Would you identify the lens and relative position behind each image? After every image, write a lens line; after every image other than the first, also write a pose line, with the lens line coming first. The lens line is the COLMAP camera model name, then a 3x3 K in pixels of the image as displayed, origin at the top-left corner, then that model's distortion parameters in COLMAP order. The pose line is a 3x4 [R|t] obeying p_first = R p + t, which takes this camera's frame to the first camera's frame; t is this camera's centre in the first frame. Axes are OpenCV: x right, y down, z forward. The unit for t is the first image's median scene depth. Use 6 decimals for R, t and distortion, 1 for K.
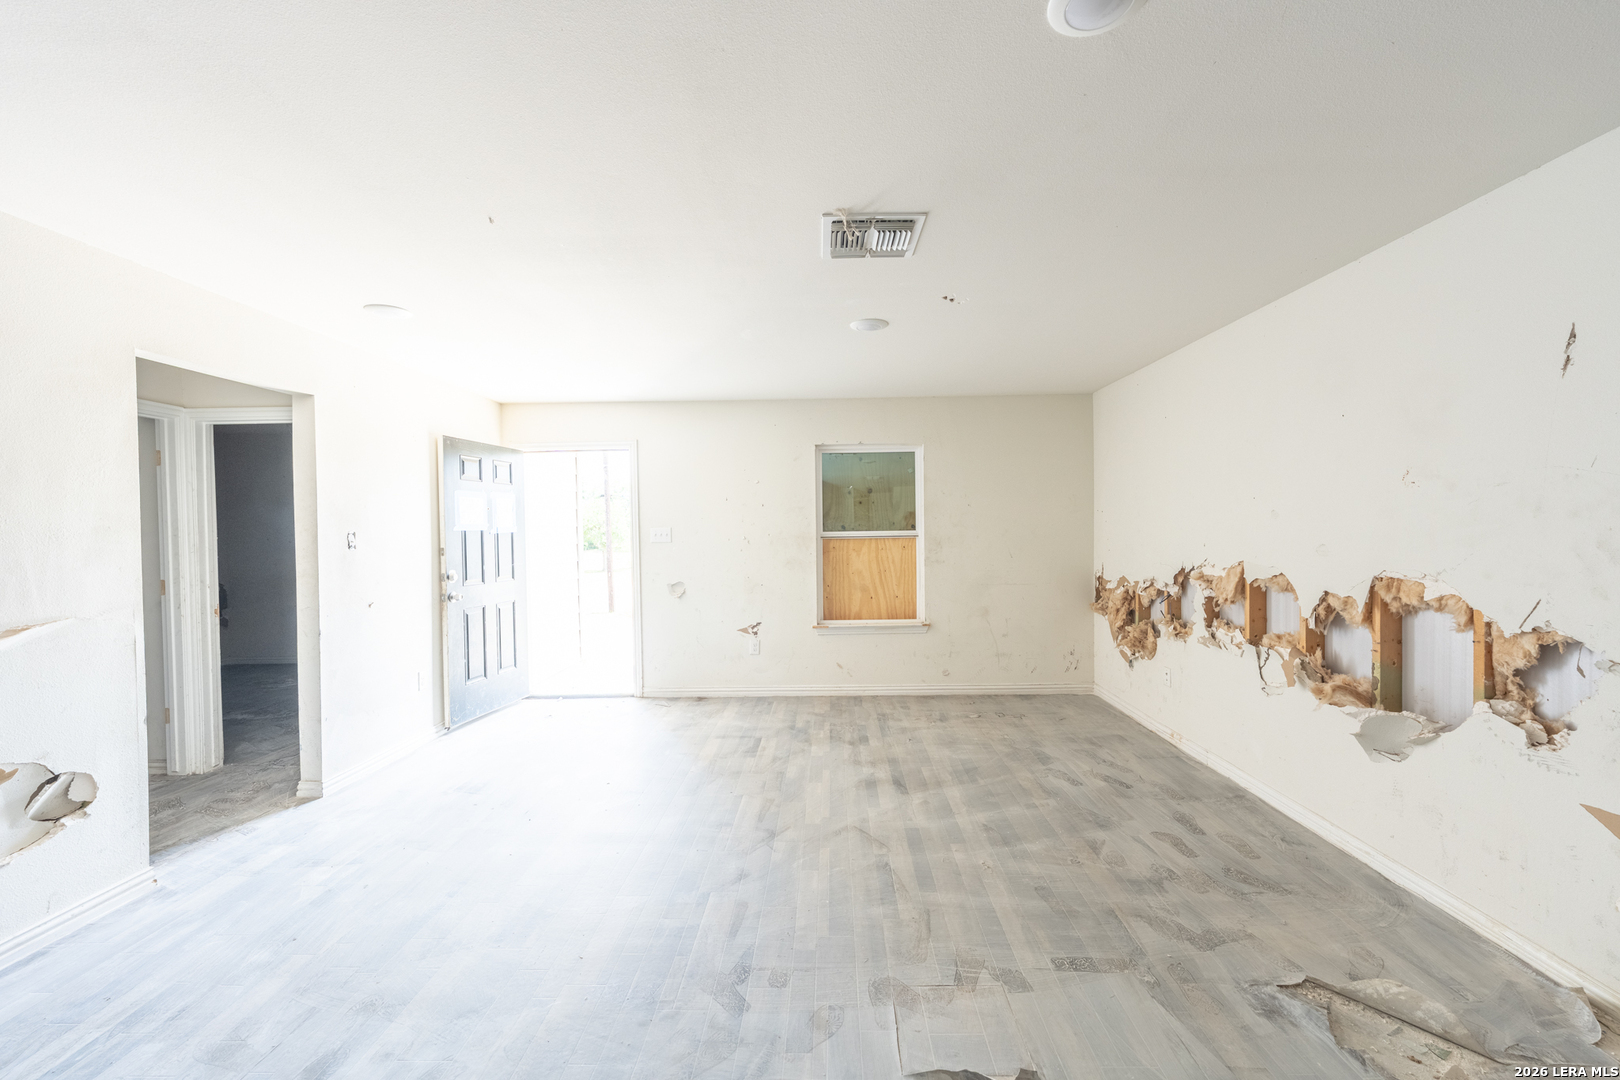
lens RADIAL K [[642.5, 0, 819.4], [0, 642.5, 540.1], [0, 0, 1]] dist [-0.005916, 0.000291]
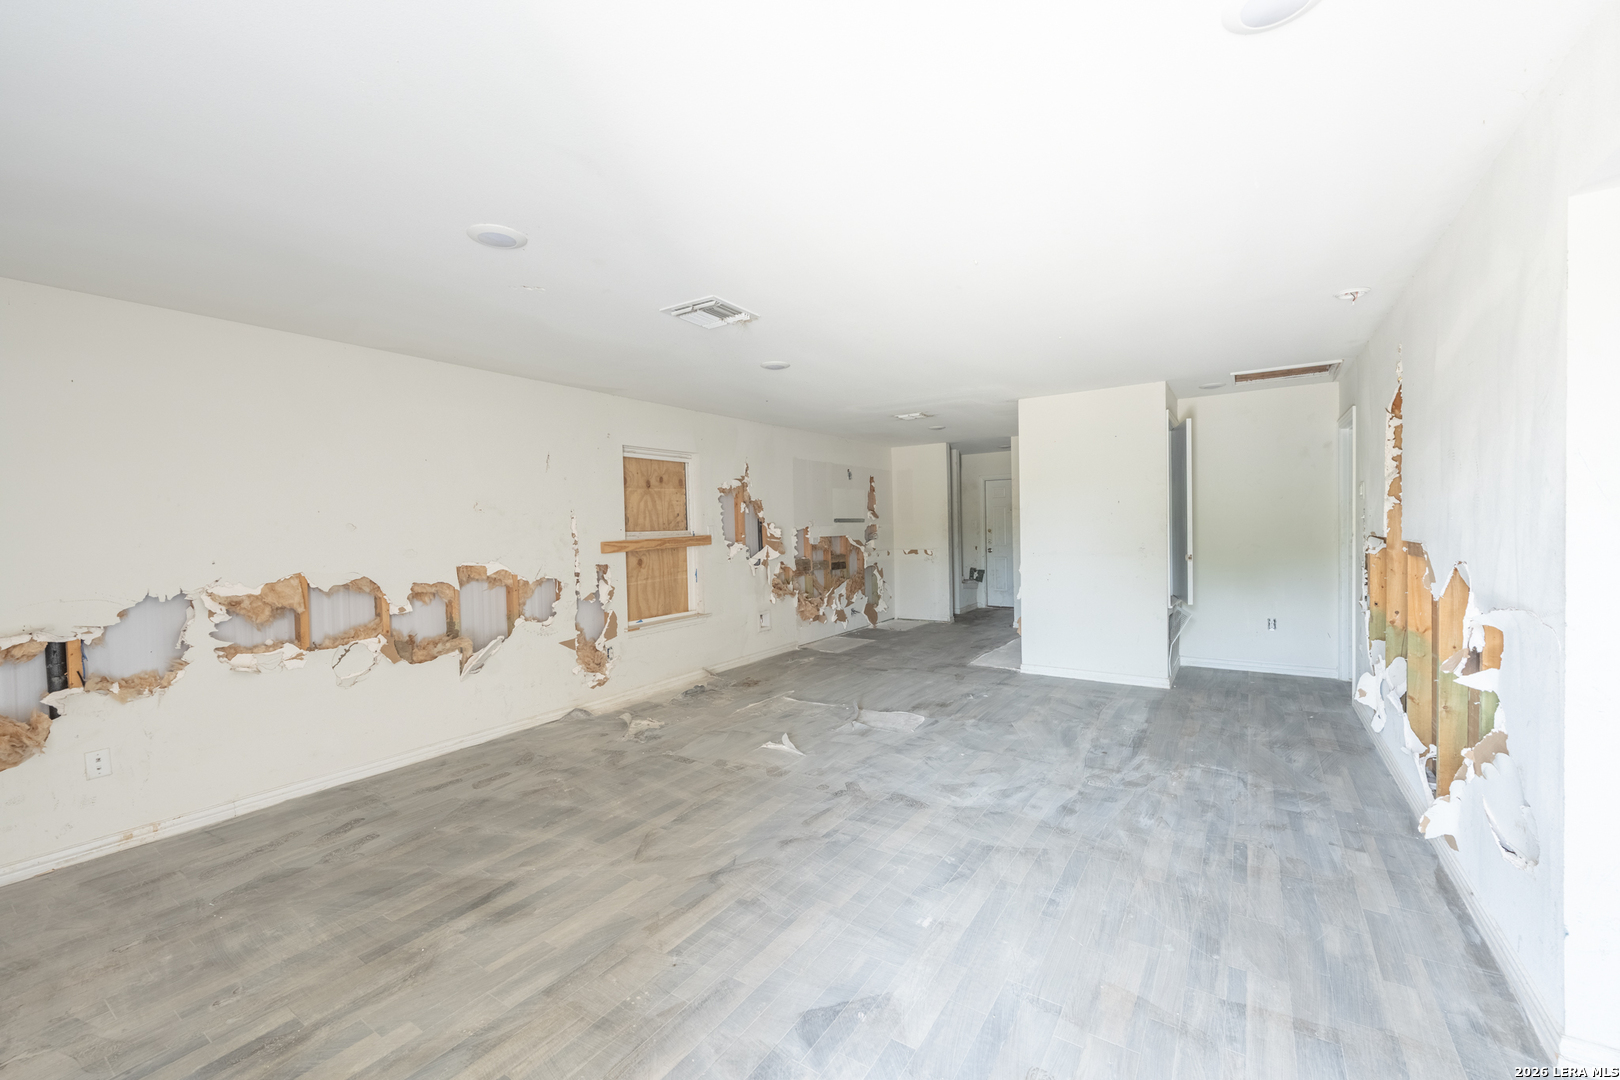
lens RADIAL K [[642.5, 0, 817.6], [0, 642.5, 542.0], [0, 0, 1]] dist [-0.005916, 0.000291]
pose [[-0.840028, 0.015822, 0.542313, -0.666147], [0.041133, 0.998555, 0.034581, -0.019638], [-0.540982, 0.051356, -0.839465, 1.618045]]
